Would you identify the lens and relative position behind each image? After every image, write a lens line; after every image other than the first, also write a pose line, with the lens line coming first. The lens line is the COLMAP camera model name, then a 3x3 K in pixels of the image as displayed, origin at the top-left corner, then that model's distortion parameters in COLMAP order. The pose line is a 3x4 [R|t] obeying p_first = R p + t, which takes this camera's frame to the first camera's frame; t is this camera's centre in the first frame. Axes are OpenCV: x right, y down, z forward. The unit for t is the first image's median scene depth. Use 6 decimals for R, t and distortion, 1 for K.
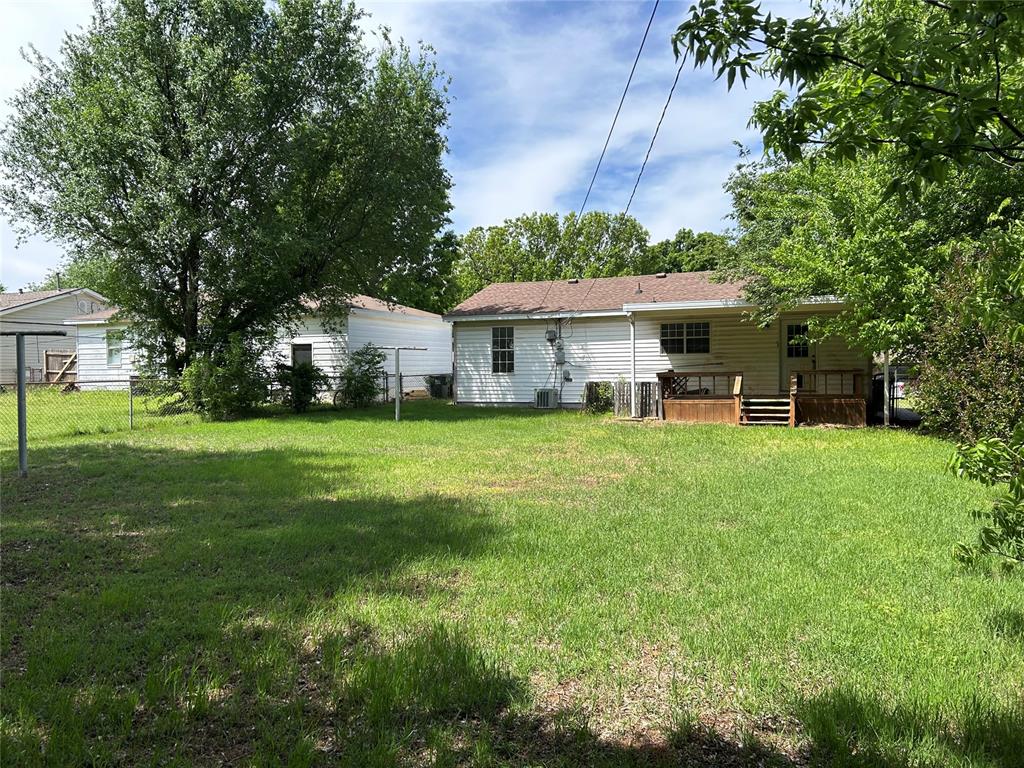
lens RADIAL K [[763.6, 0, 506.1], [0, 763.6, 388.3], [0, 0, 1]] dist [0.093721, -0.120987]
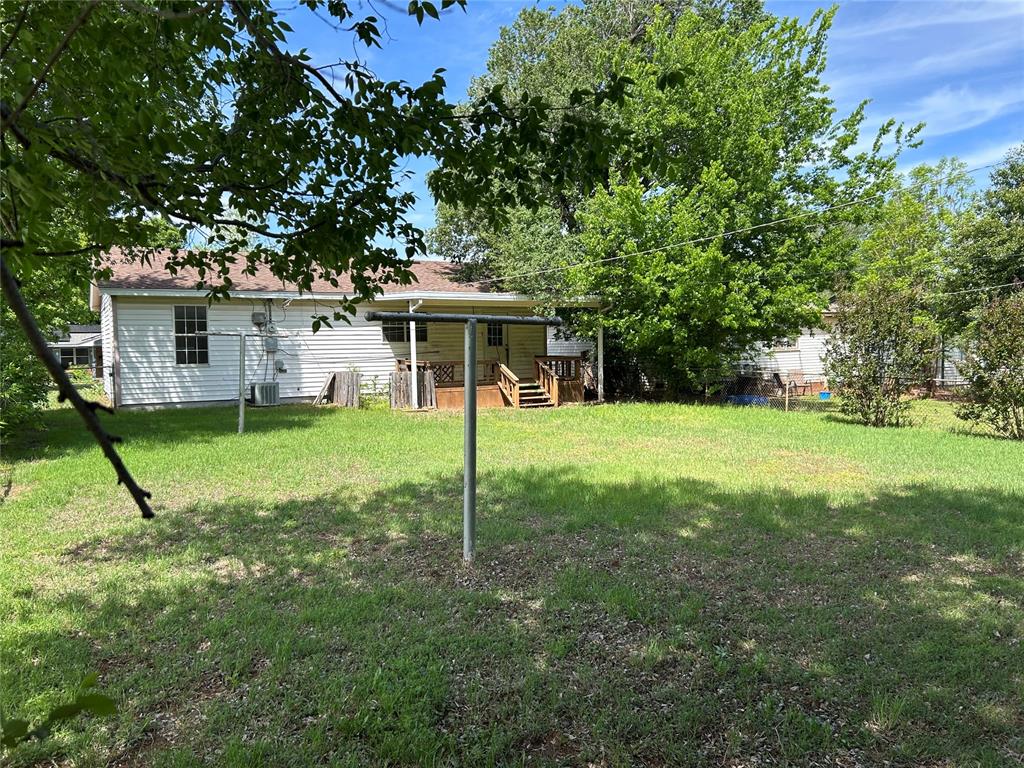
lens RADIAL K [[734.2, 0, 512.0], [0, 734.2, 384.0], [0, 0, 1]] dist [0.043811, -0.038127]
pose [[0.614461, -0.039226, 0.787972, -0.442733], [0.027972, 0.999218, 0.027929, -0.013253], [-0.788451, 0.004880, 0.615078, 0.304585]]
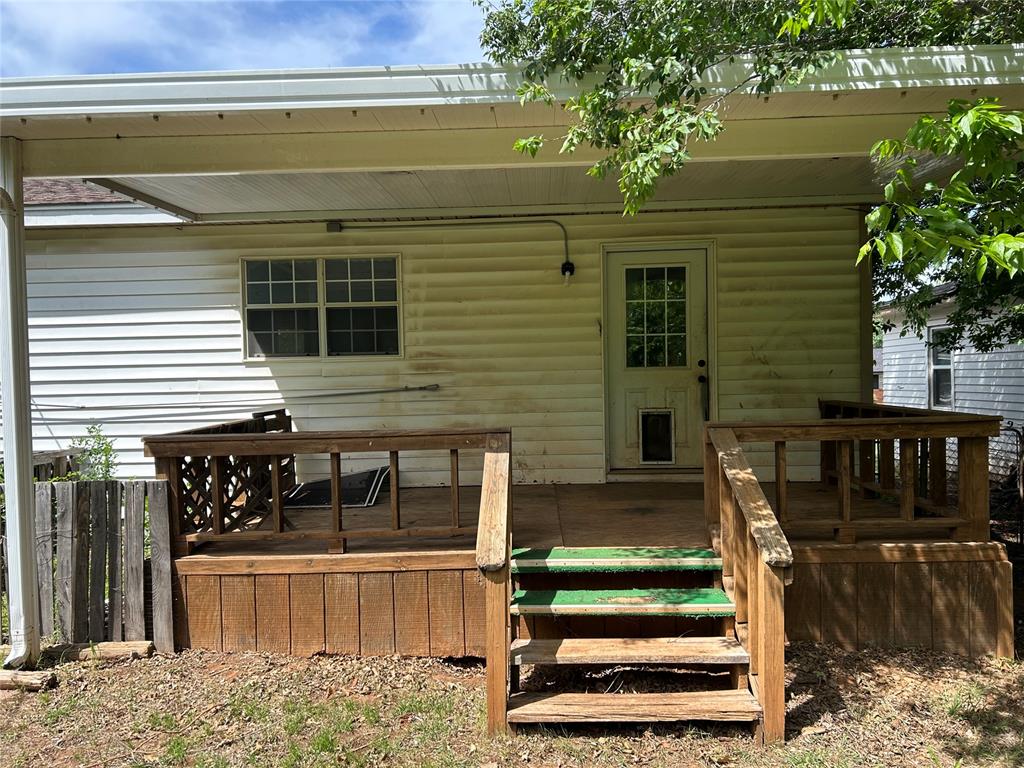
lens RADIAL K [[763.6, 0, 506.1], [0, 763.6, 388.3], [0, 0, 1]] dist [0.093721, -0.120987]
pose [[0.943642, -0.013371, 0.330698, 0.201971], [0.018533, 0.999751, -0.012460, -0.027224], [-0.330448, 0.017887, 0.943655, 0.687655]]
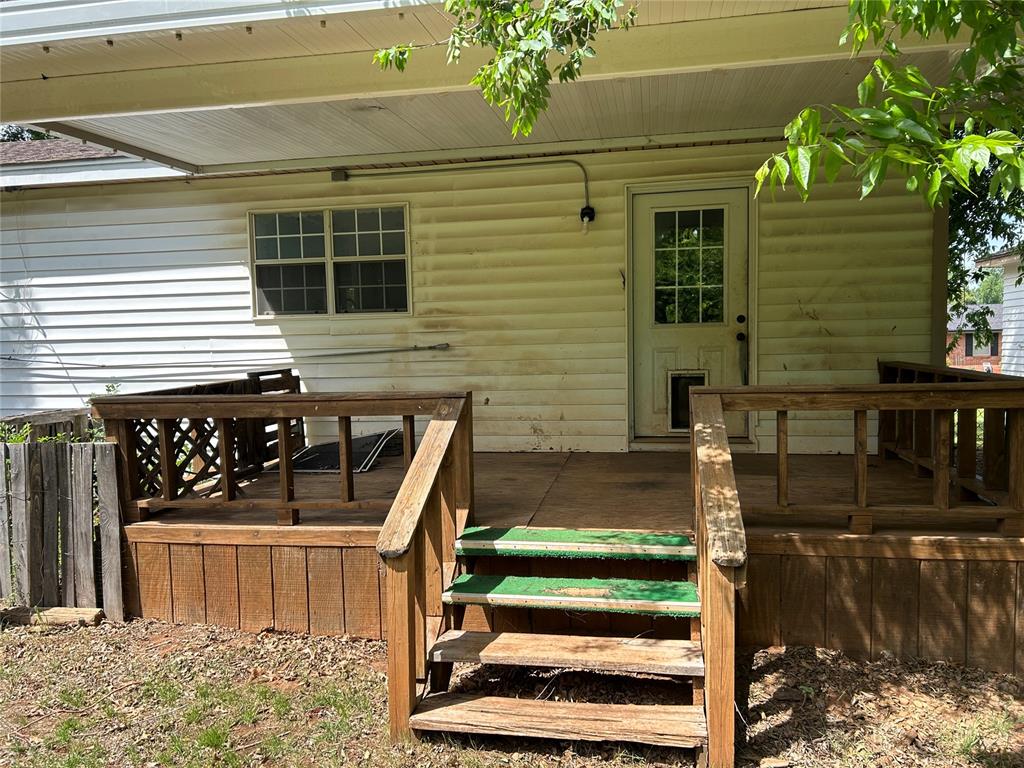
lens RADIAL K [[763.6, 0, 506.1], [0, 763.6, 388.3], [0, 0, 1]] dist [0.093721, -0.120987]
pose [[0.981418, -0.022996, 0.190500, 0.244820], [0.016129, 0.999166, 0.037520, -0.026717], [-0.191204, -0.033750, 0.980970, 0.700581]]
